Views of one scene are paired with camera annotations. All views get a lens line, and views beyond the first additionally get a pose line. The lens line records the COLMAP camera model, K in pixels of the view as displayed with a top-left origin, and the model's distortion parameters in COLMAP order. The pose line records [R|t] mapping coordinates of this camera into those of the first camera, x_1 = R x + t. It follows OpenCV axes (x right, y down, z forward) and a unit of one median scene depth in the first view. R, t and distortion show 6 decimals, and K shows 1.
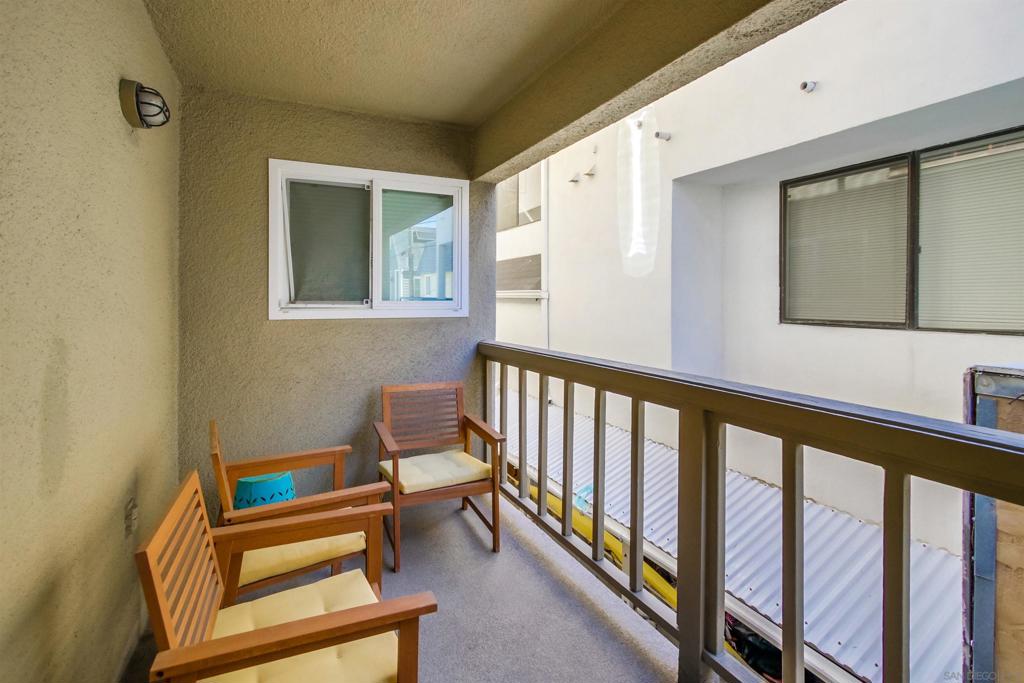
lens RADIAL K [[477.4, 0, 507.4], [0, 477.4, 301.3], [0, 0, 1]] dist [-0.000545, 0.000305]
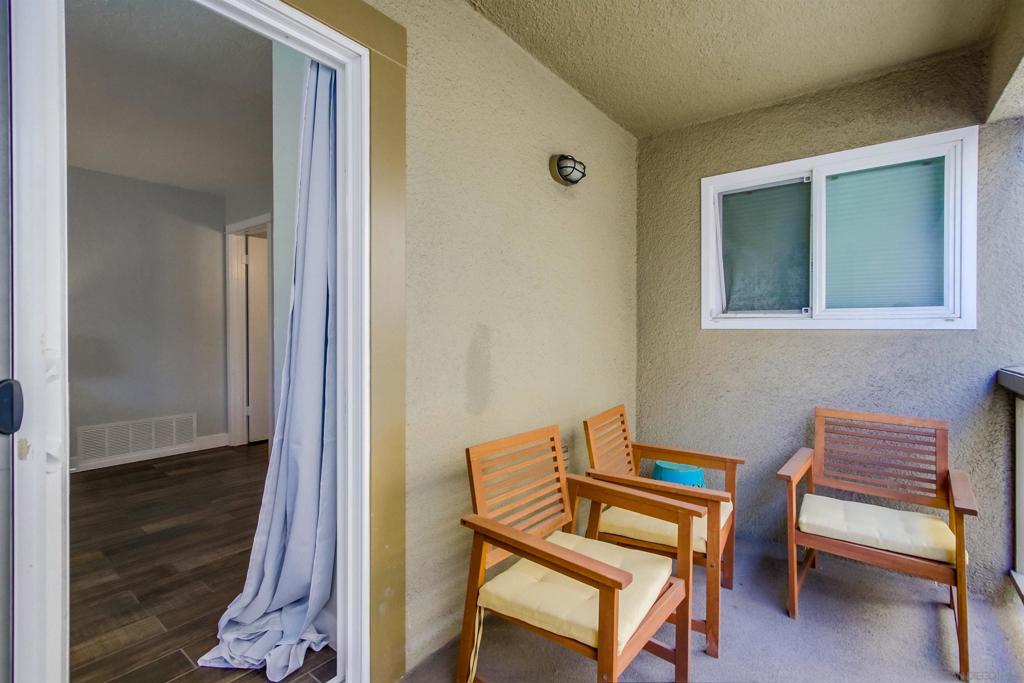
lens RADIAL K [[473.2, 0, 512.7], [0, 473.2, 331.8], [0, 0, 1]] dist [0.002147, 0.001240]
pose [[0.448811, 0.007313, -0.893597, 0.251257], [-0.002495, 0.999973, 0.006930, 0.037379], [0.893623, -0.000880, 0.448817, 0.134524]]
